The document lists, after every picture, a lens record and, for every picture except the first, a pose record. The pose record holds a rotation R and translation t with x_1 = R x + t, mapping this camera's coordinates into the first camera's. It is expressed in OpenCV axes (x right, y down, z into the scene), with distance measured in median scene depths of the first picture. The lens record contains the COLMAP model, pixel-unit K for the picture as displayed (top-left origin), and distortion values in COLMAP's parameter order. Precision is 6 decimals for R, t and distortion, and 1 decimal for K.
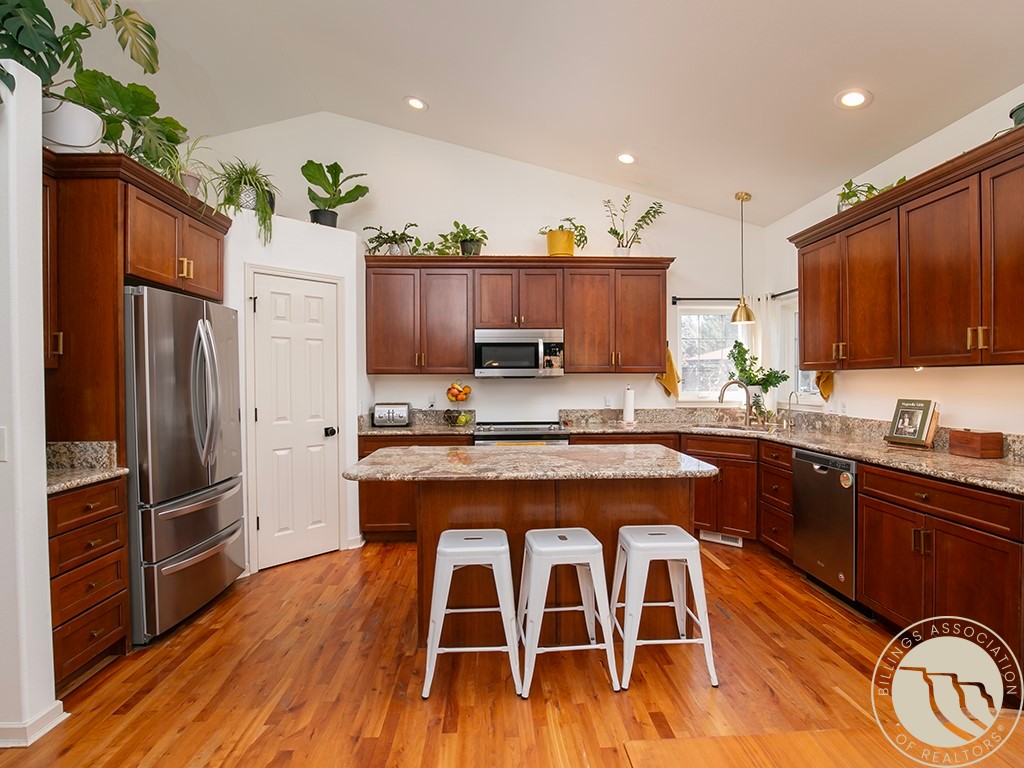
lens RADIAL K [[526.2, 0, 516.4], [0, 526.2, 384.2], [0, 0, 1]] dist [-0.028659, 0.002849]
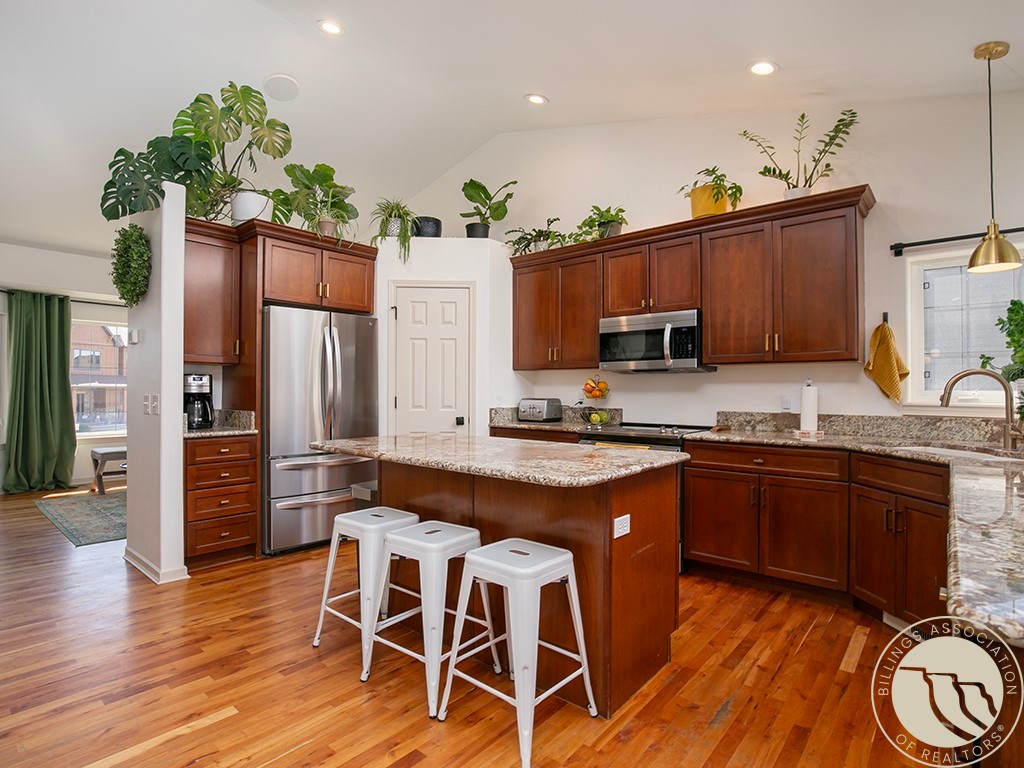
lens RADIAL K [[532.3, 0, 512.0], [0, 532.3, 384.0], [0, 0, 1]] dist [-0.027453, 0.001845]
pose [[0.721171, -0.002422, -0.692753, 0.448626], [-0.012773, 0.999777, -0.016792, 0.026349], [0.692639, 0.020958, 0.720980, 0.228862]]
